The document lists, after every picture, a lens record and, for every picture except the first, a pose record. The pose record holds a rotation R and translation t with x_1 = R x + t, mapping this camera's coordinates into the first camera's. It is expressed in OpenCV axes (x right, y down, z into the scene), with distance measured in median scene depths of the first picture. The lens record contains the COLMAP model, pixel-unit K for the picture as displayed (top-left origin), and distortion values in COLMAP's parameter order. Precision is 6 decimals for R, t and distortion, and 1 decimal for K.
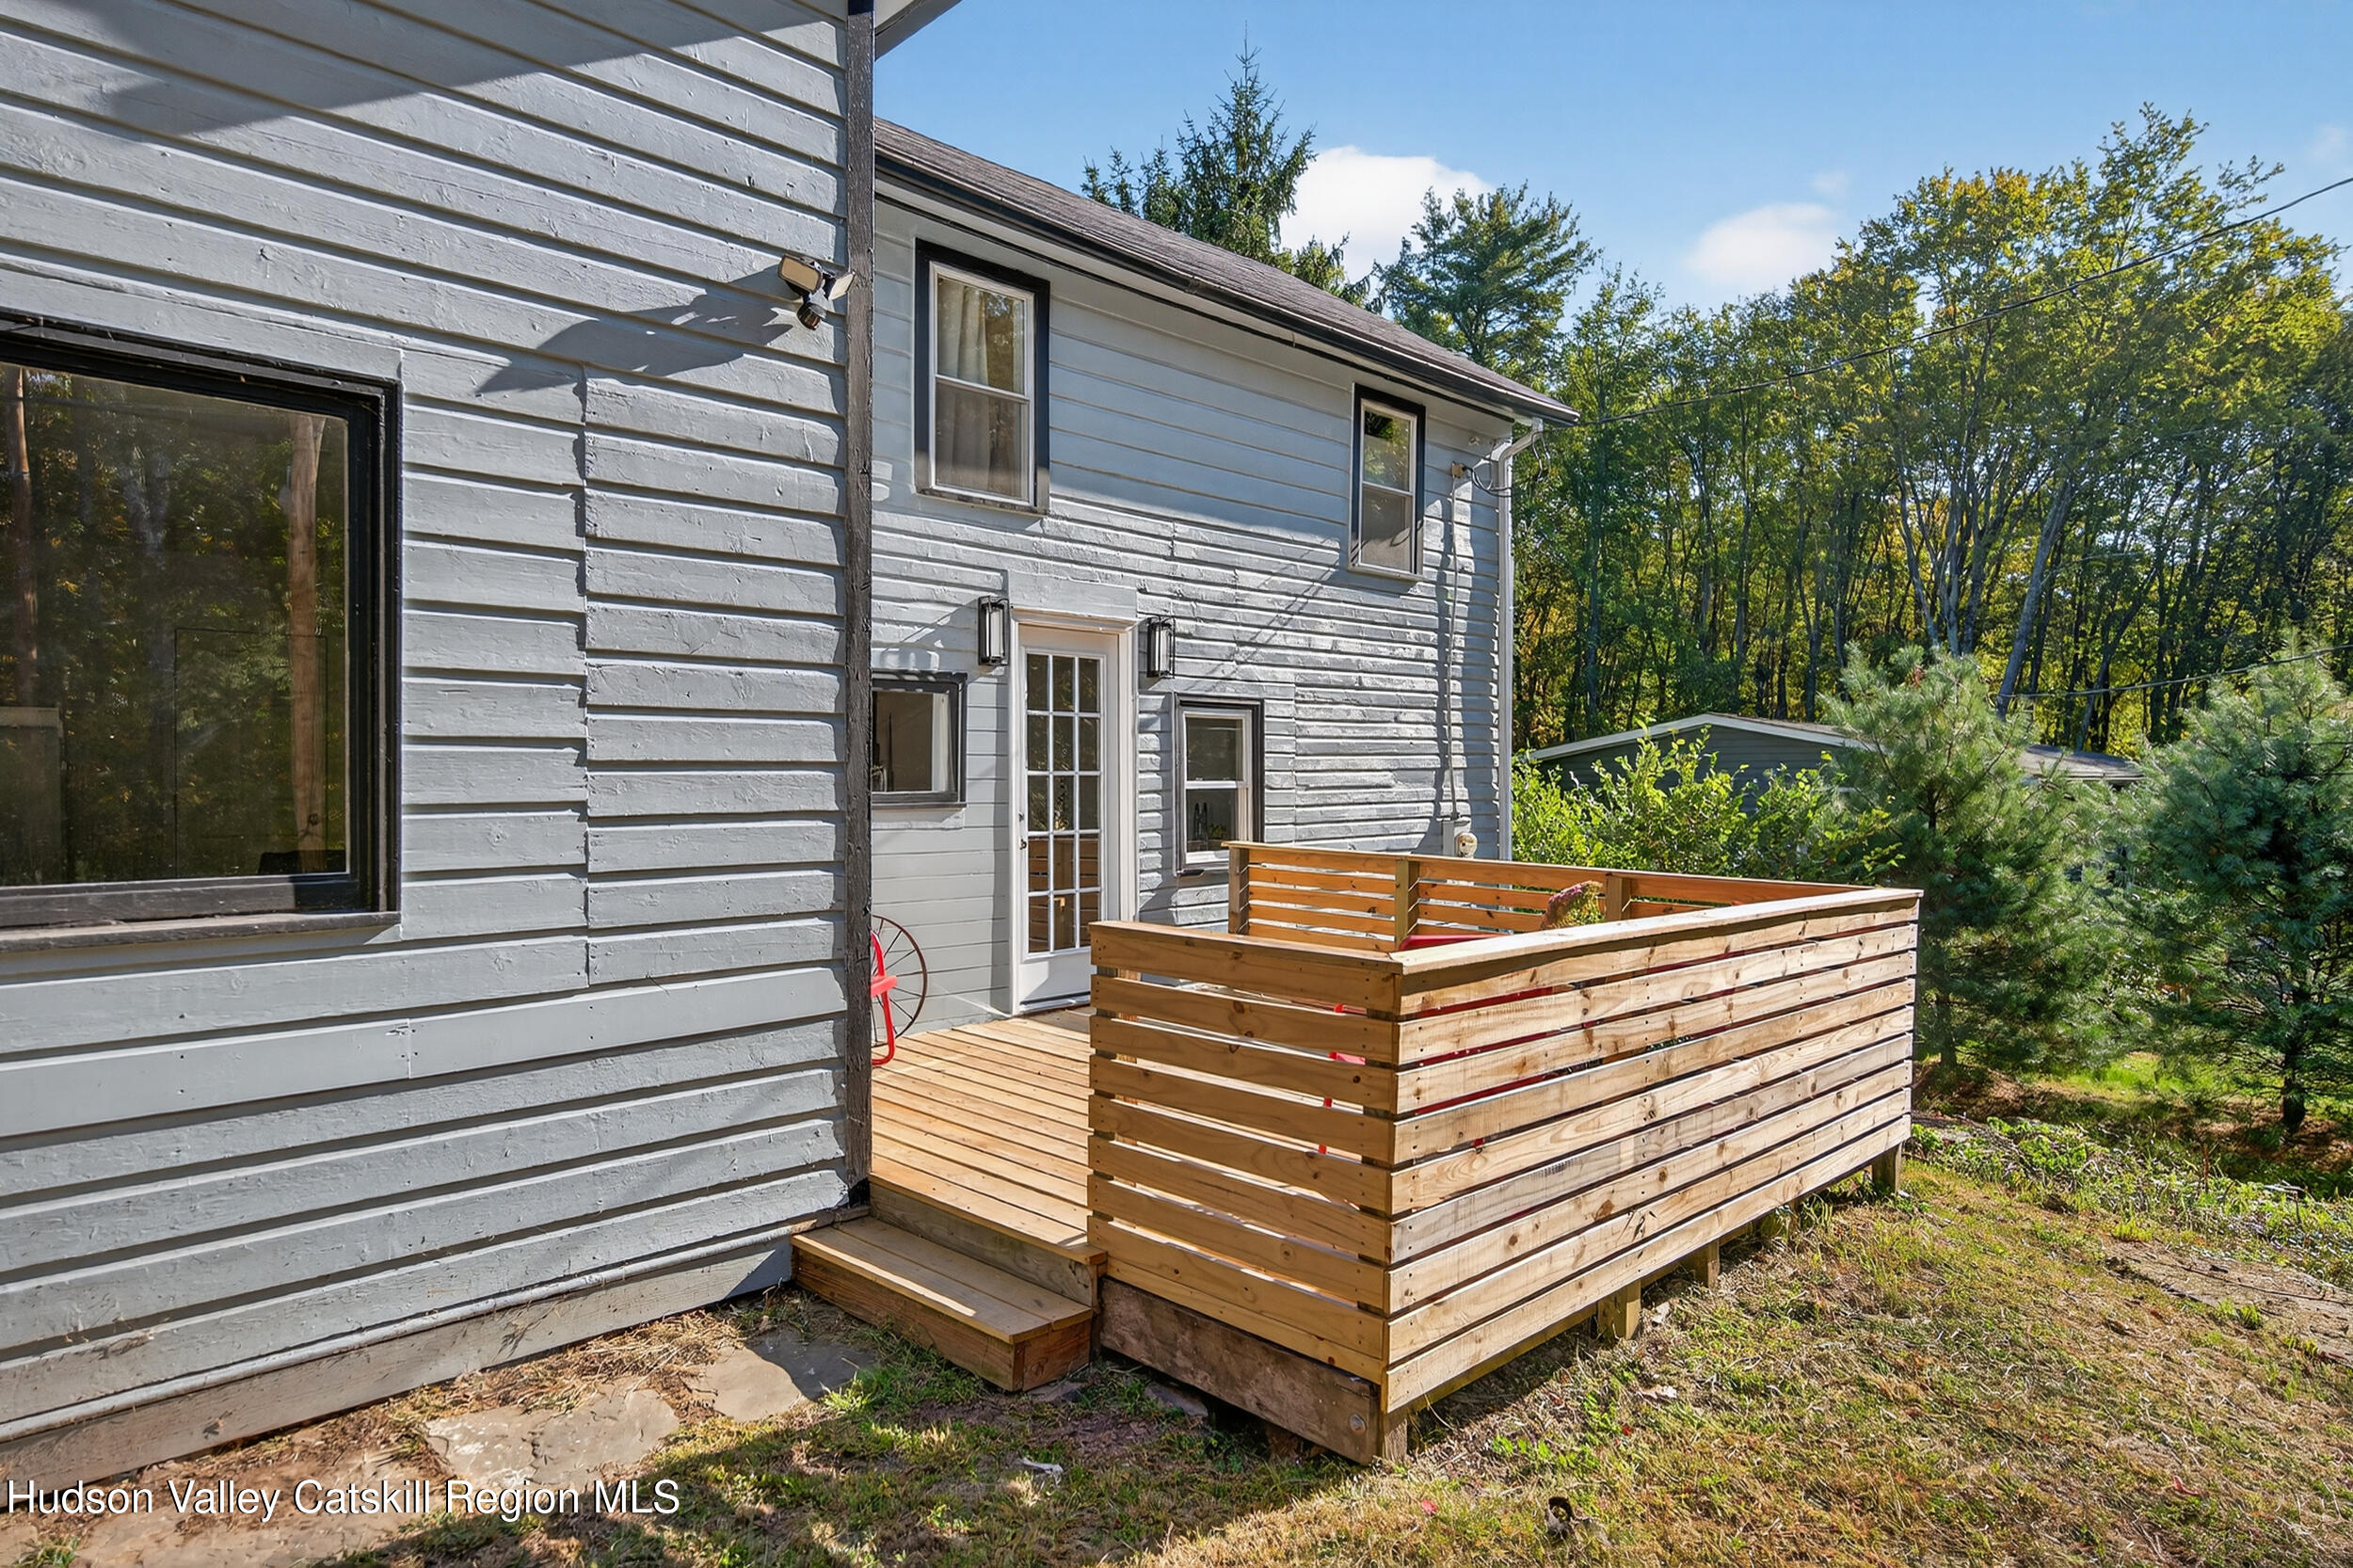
lens RADIAL K [[1363.4, 0, 1176.5], [0, 1363.4, 784.0], [0, 0, 1]] dist [-0.002553, -0.042071]
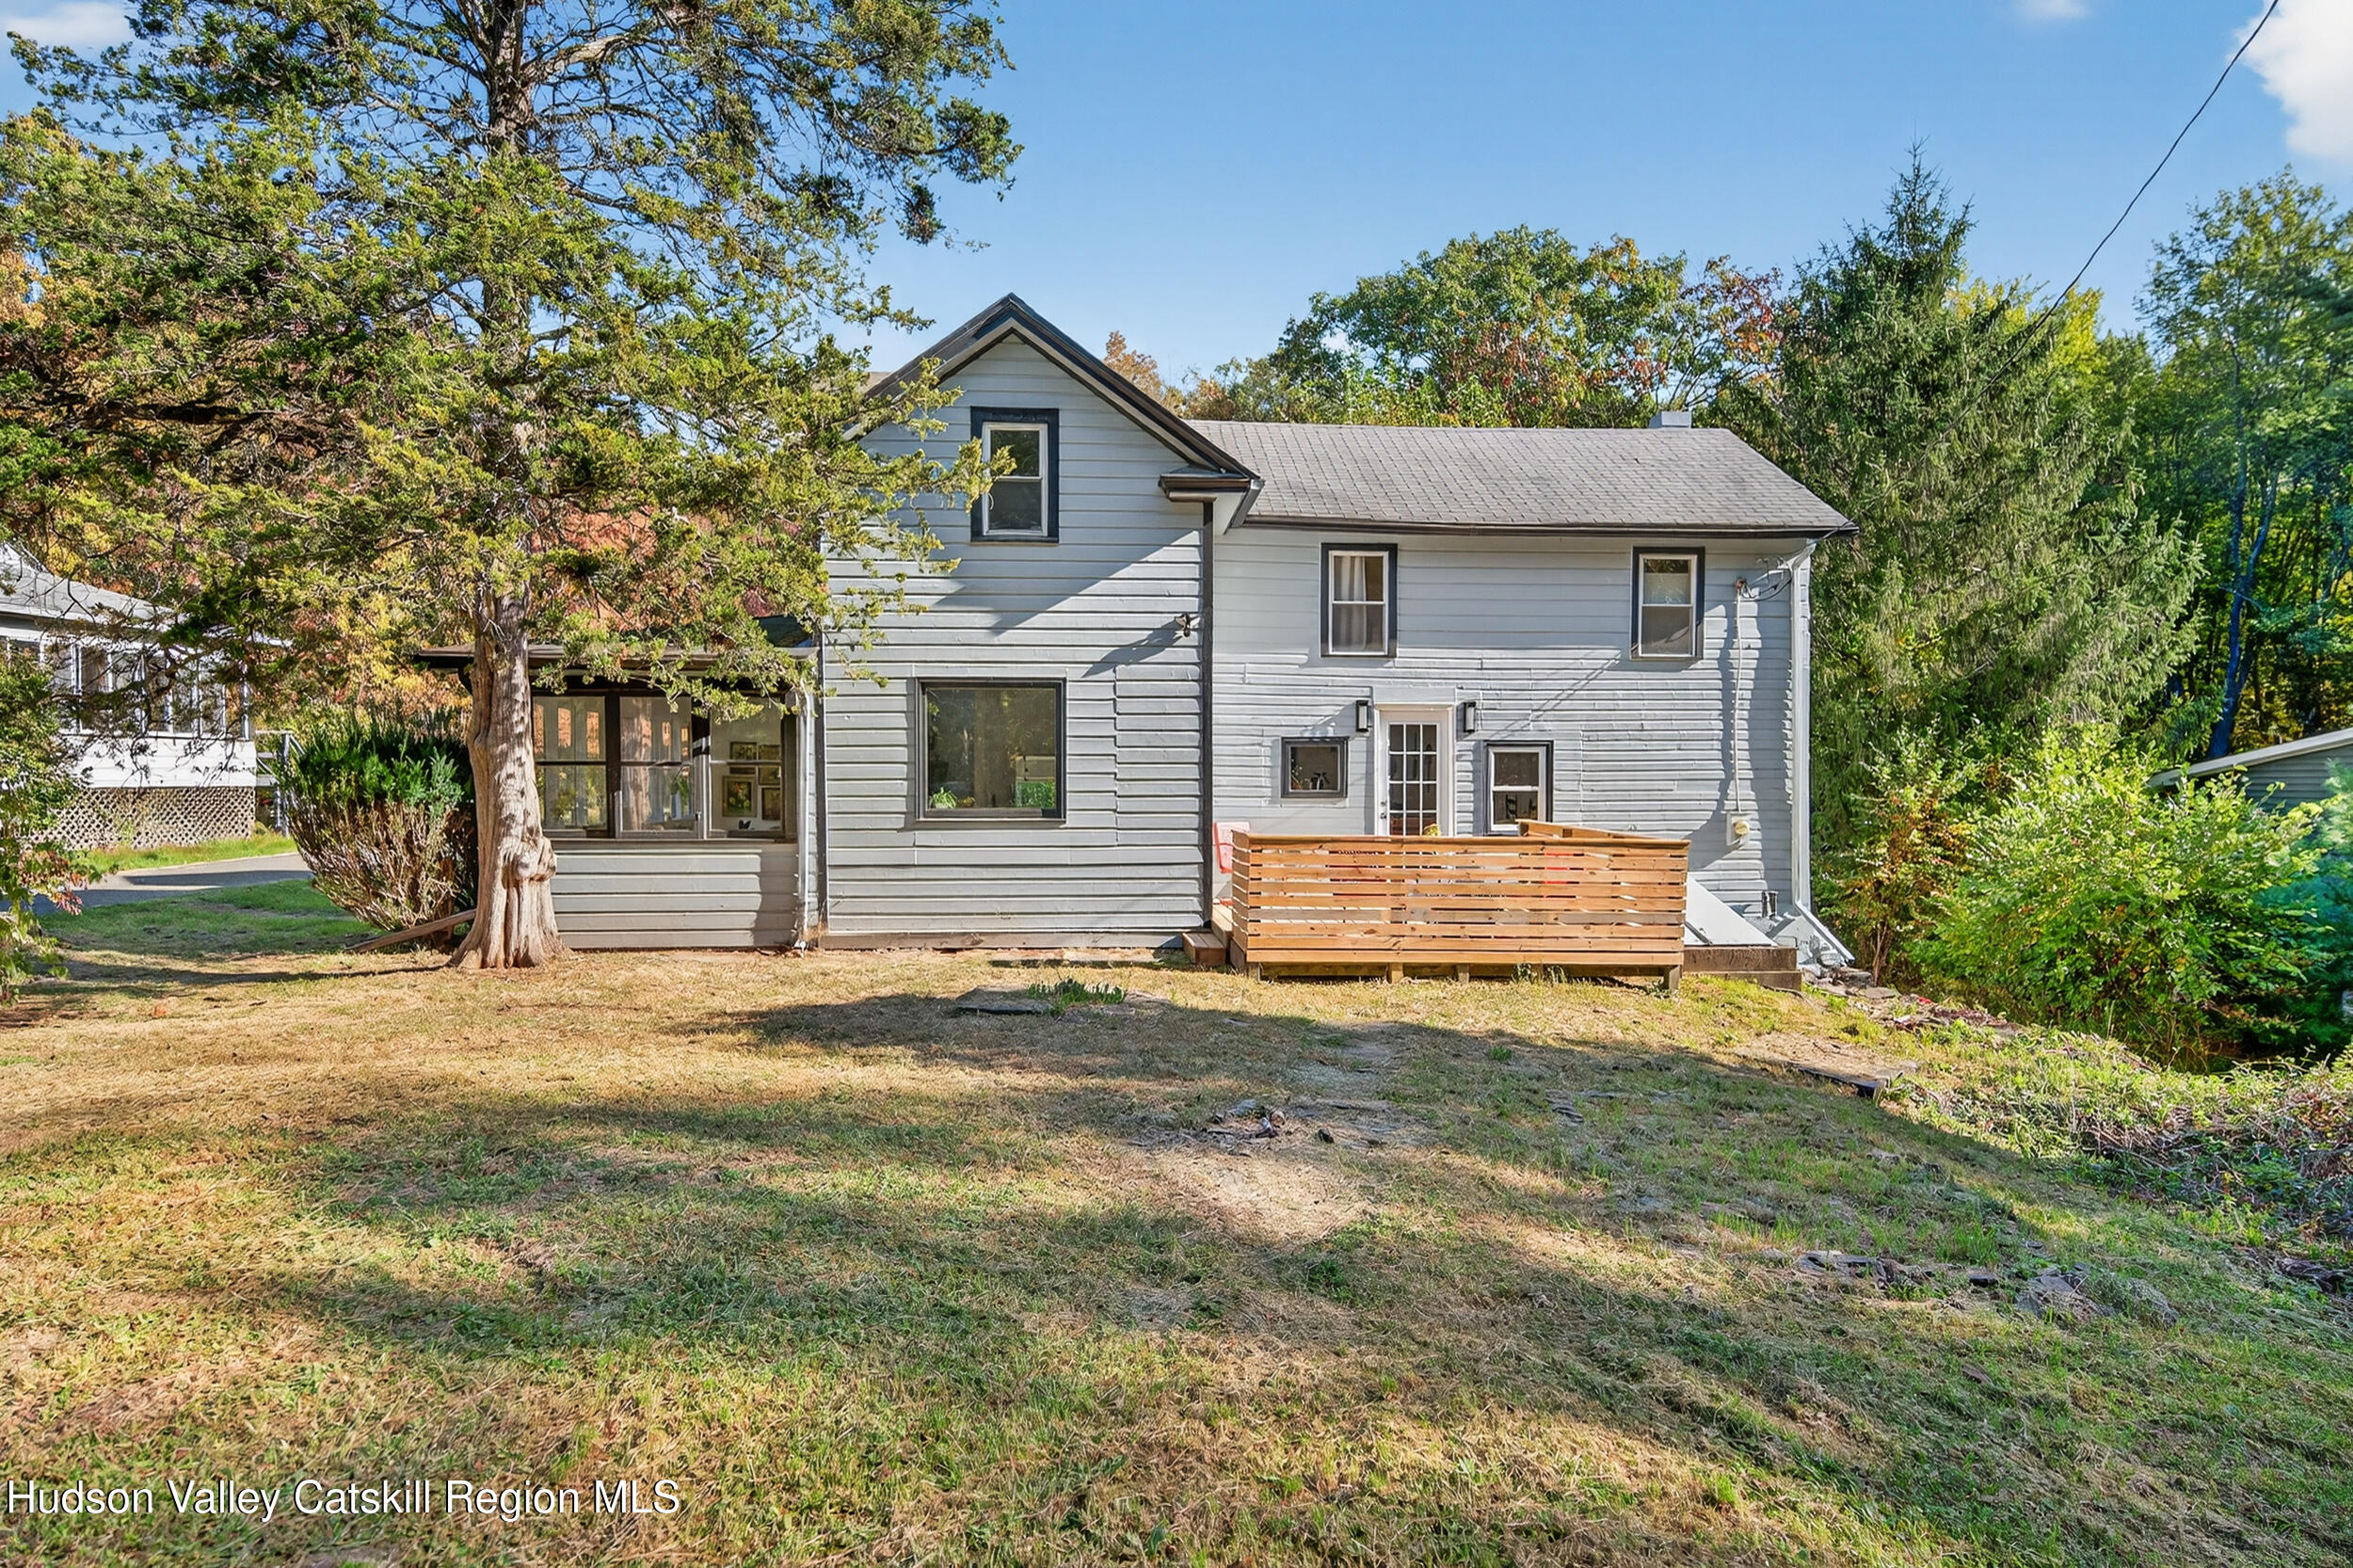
lens RADIAL K [[1363.4, 0, 1176.5], [0, 1363.4, 784.0], [0, 0, 1]] dist [-0.002553, -0.042071]
pose [[0.762343, -0.003218, -0.647165, 0.970860], [-0.003389, 0.999954, -0.008964, 0.013886], [0.647164, 0.009027, 0.762298, -0.772193]]
